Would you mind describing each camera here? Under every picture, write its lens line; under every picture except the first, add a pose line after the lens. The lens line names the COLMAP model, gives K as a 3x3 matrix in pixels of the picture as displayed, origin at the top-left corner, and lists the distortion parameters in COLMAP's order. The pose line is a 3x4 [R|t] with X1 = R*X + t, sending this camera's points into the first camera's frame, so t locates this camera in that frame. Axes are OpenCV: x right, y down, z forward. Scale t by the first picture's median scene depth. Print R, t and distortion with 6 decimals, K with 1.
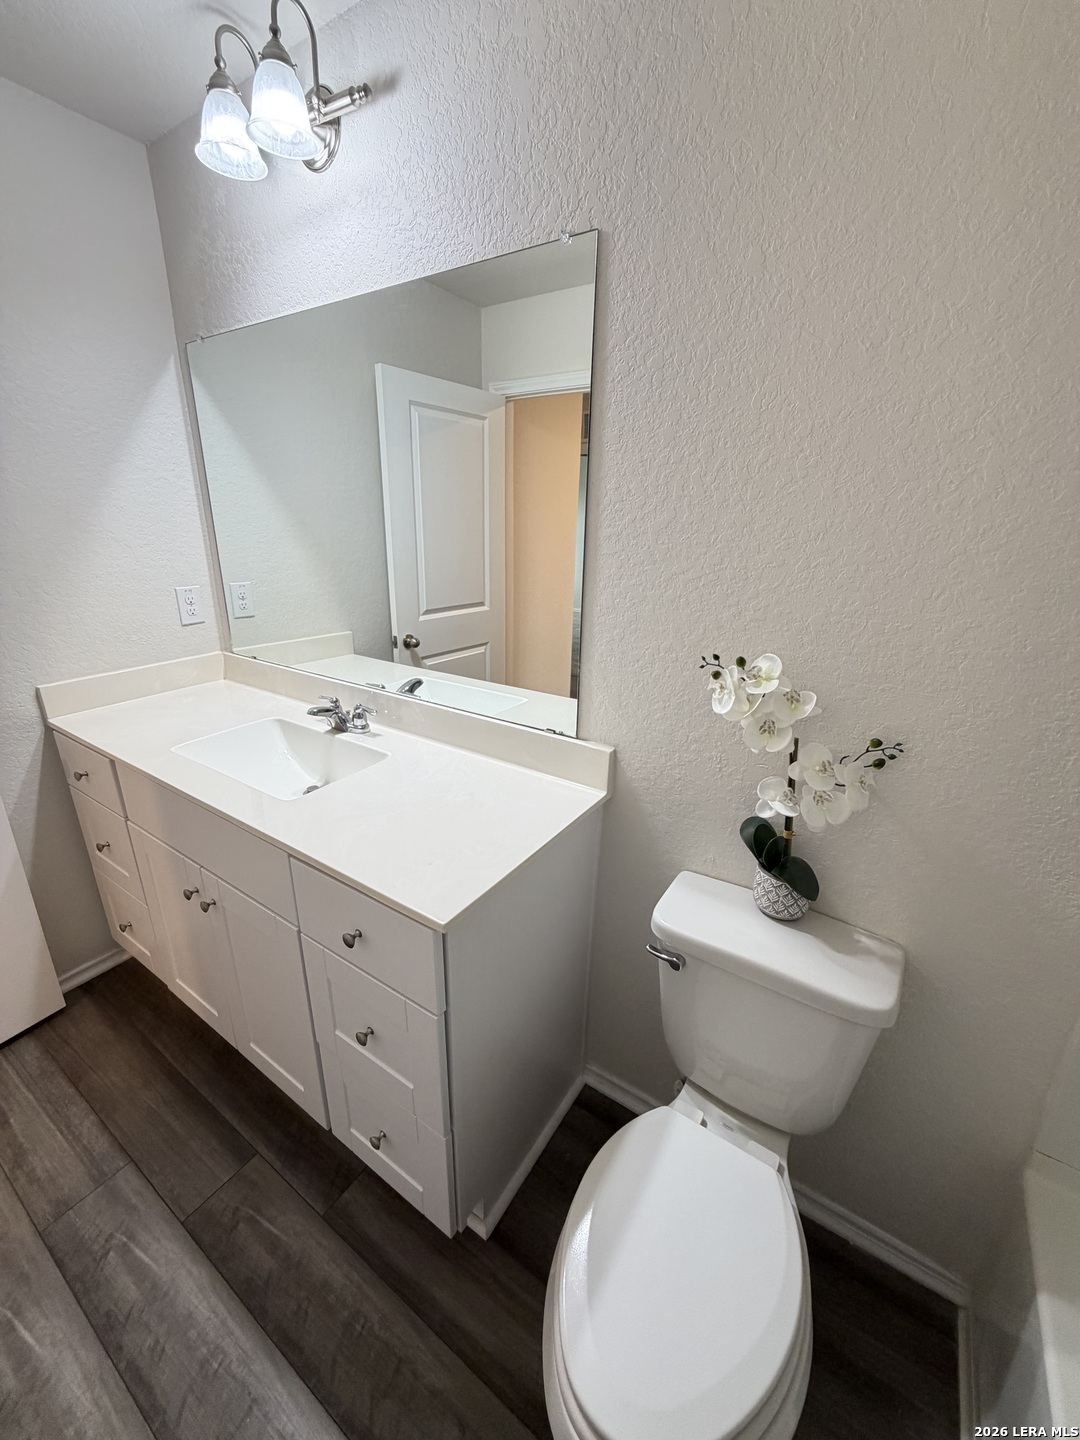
lens RADIAL K [[571.4, 0, 540.9], [0, 571.4, 713.0], [0, 0, 1]] dist [0.002108, -0.000783]
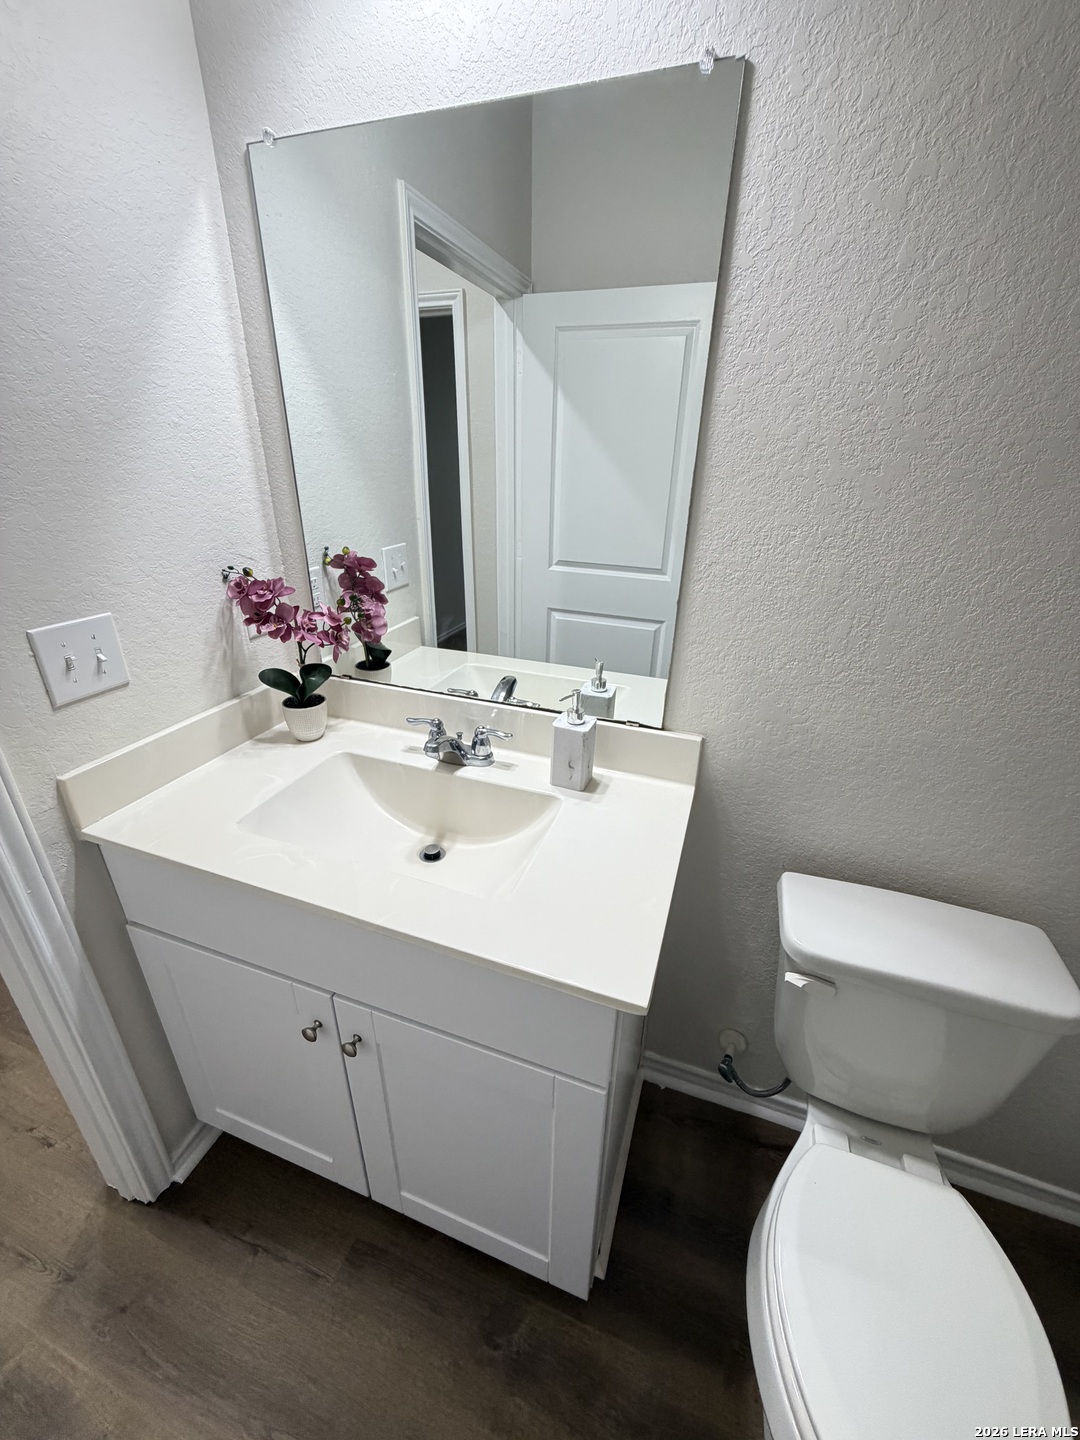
lens RADIAL K [[571.4, 0, 526.9], [0, 571.4, 721.2], [0, 0, 1]] dist [0.002108, -0.000783]
pose [[0.976104, -0.090946, 0.197355, -0.419303], [0.071596, 0.992094, 0.103069, -0.097449], [-0.205168, -0.086476, 0.974899, 0.281520]]
